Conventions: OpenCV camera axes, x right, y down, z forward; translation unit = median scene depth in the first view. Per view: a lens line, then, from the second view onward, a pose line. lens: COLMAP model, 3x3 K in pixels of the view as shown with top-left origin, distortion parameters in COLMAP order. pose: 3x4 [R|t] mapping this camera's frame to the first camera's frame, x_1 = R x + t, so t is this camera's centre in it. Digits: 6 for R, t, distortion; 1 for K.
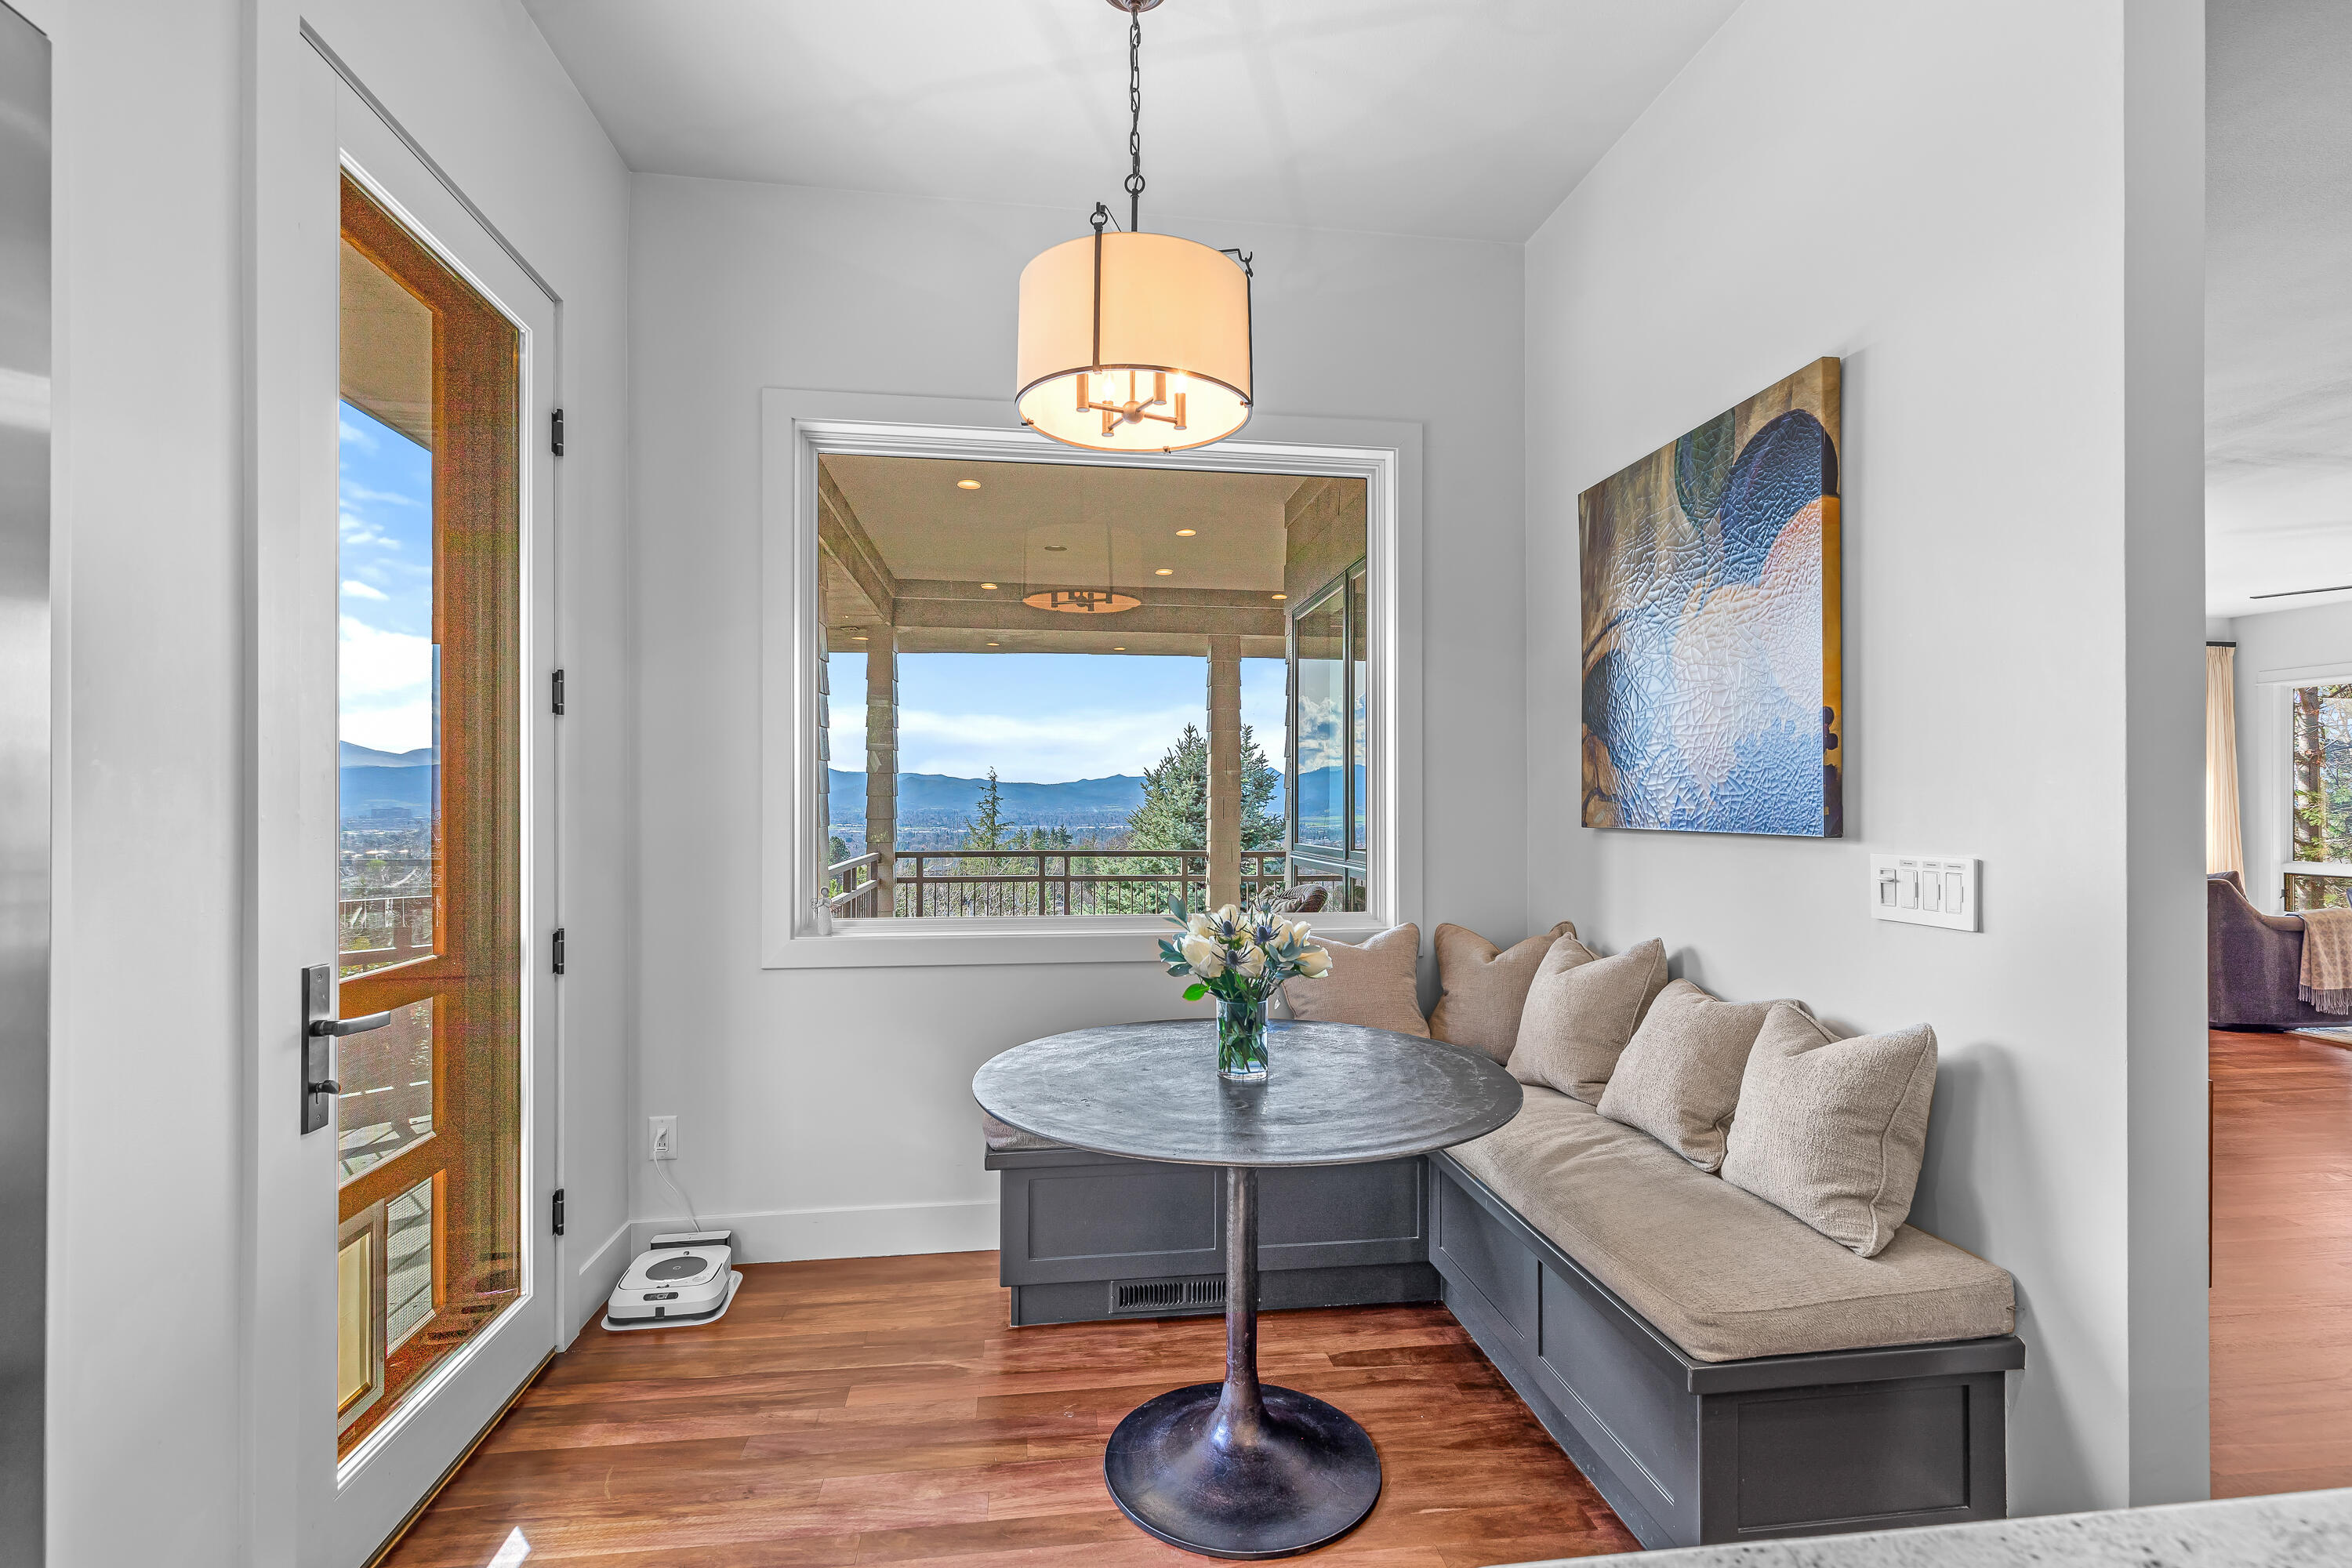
lens RADIAL K [[1078.0, 0, 1186.4], [0, 1078.0, 777.7], [0, 0, 1]] dist [0.020498, -0.006864]
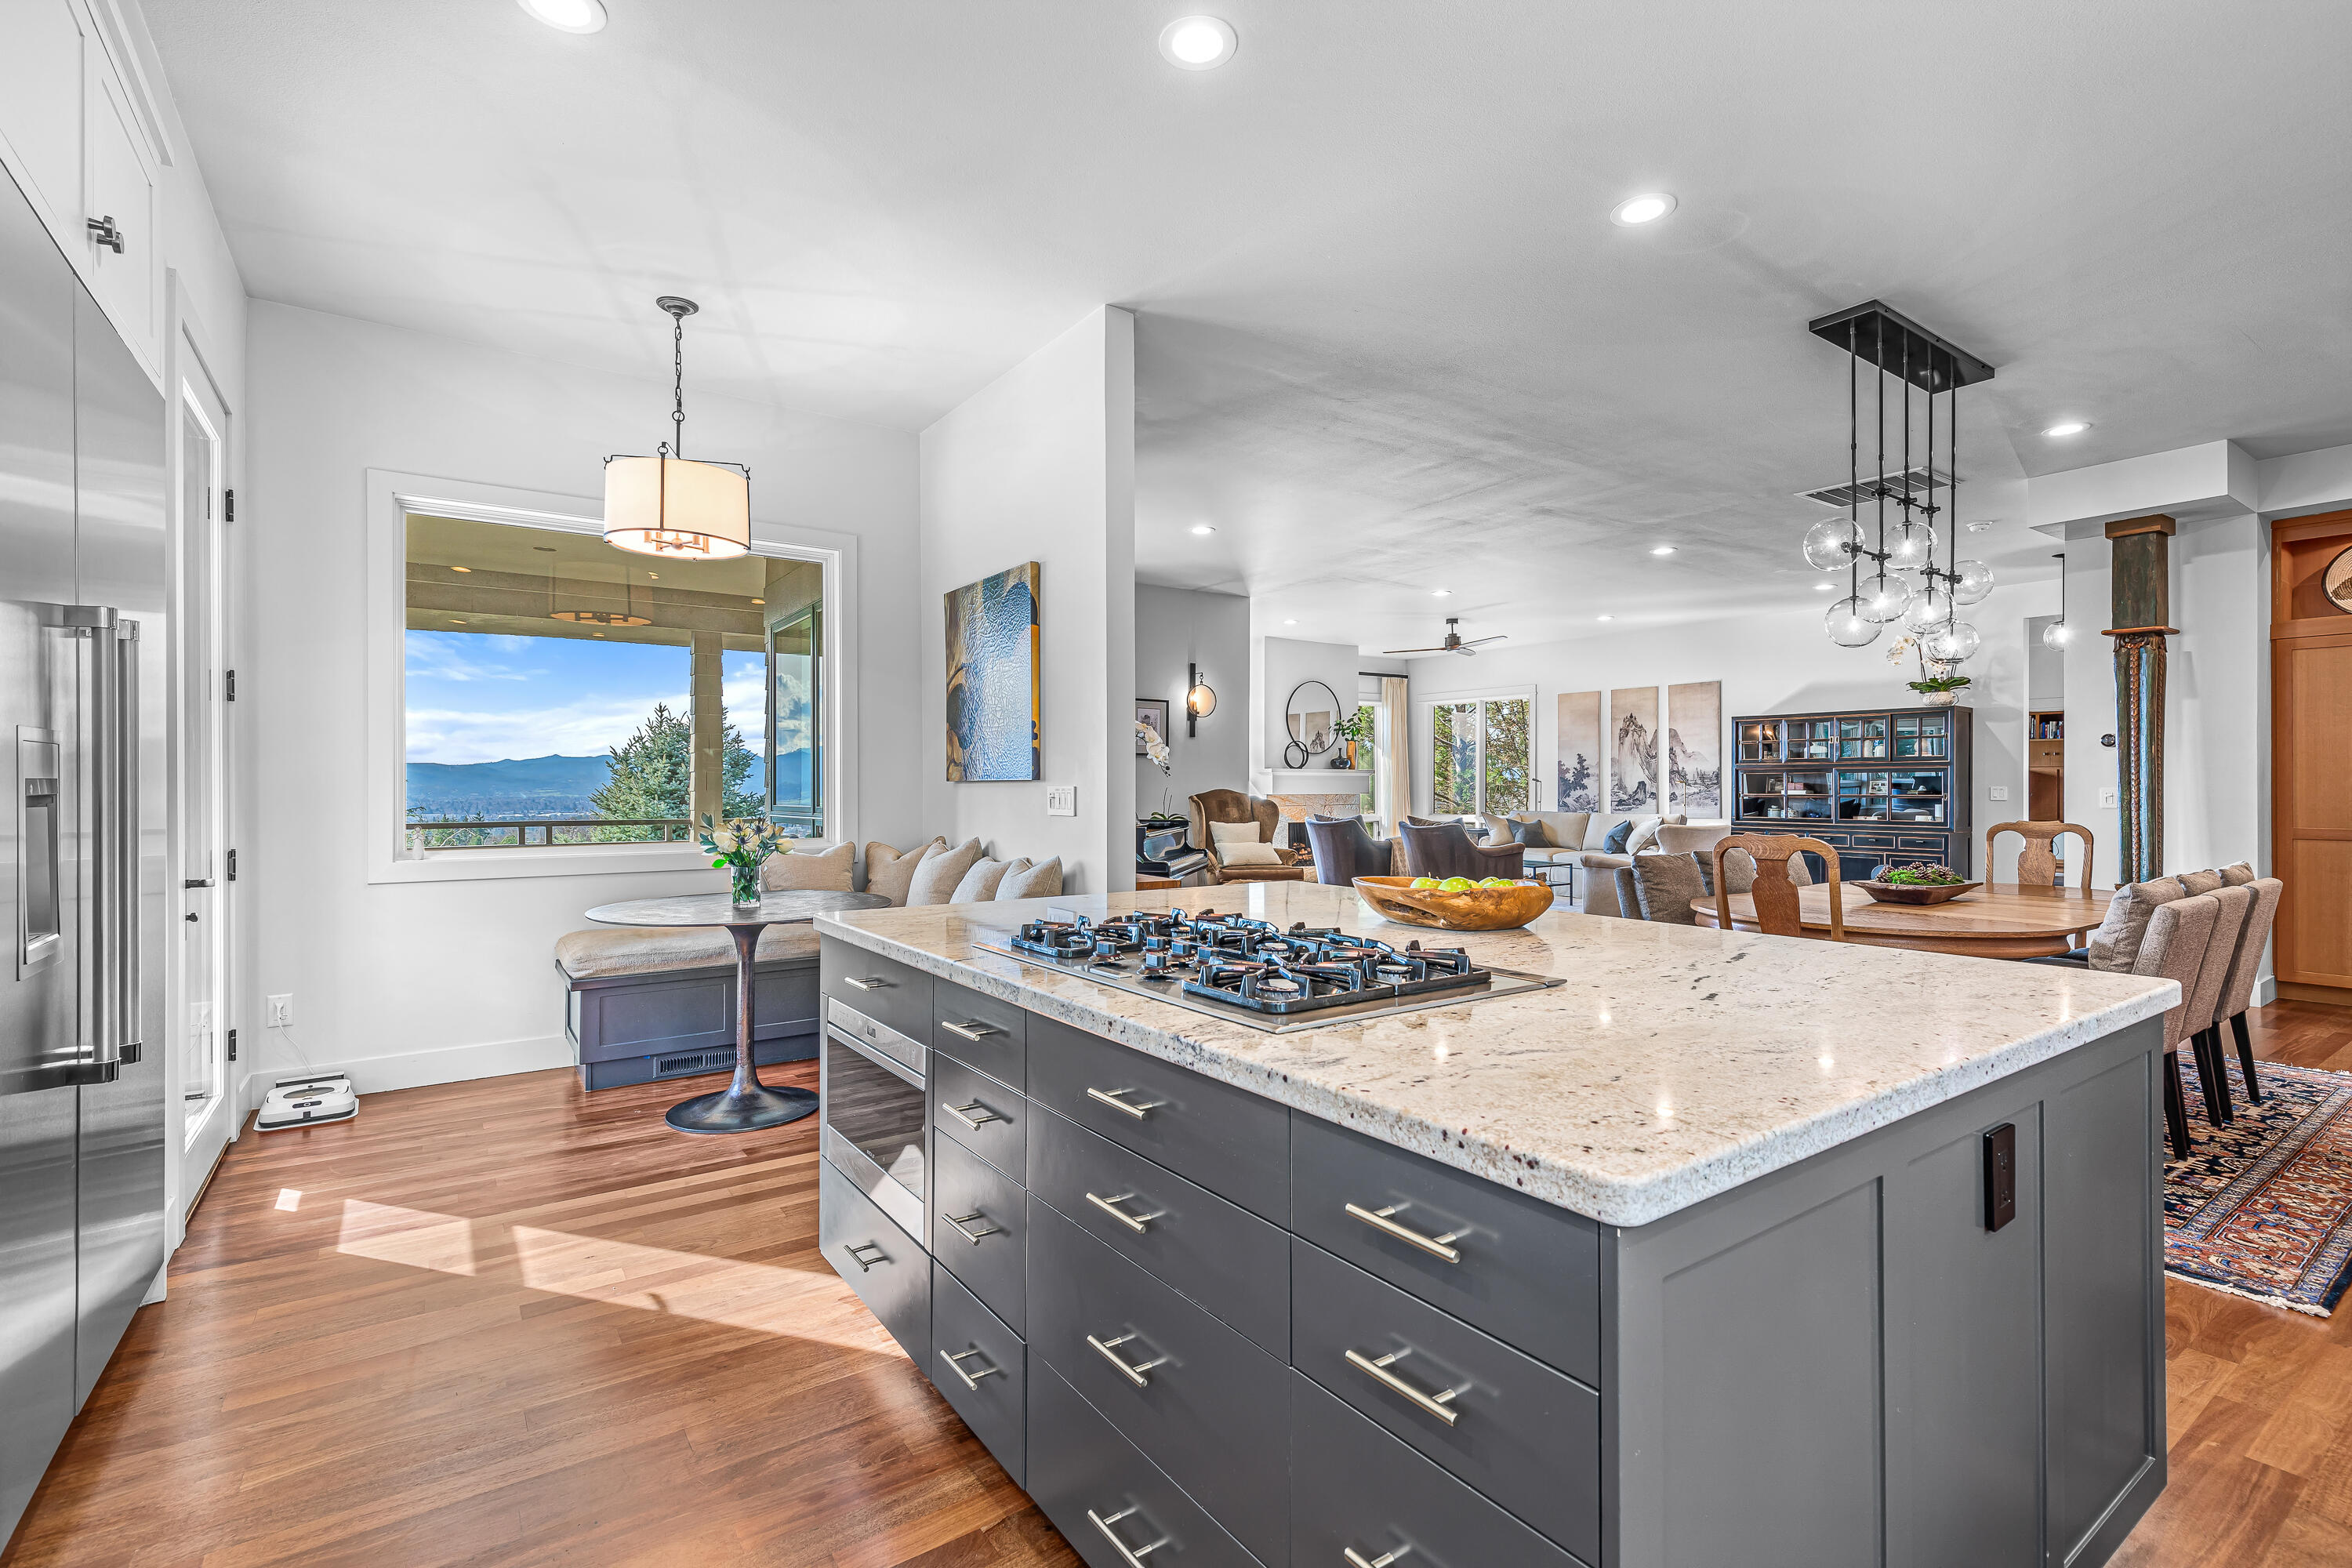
lens RADIAL K [[1071.8, 0, 1191.6], [0, 1071.8, 787.8], [0, 0, 1]] dist [0.000607, 0.000055]
pose [[0.889781, -0.004141, 0.456368, -0.084286], [-0.007412, 0.999696, 0.023524, 0.012737], [-0.456327, -0.024314, 0.889480, -0.786867]]
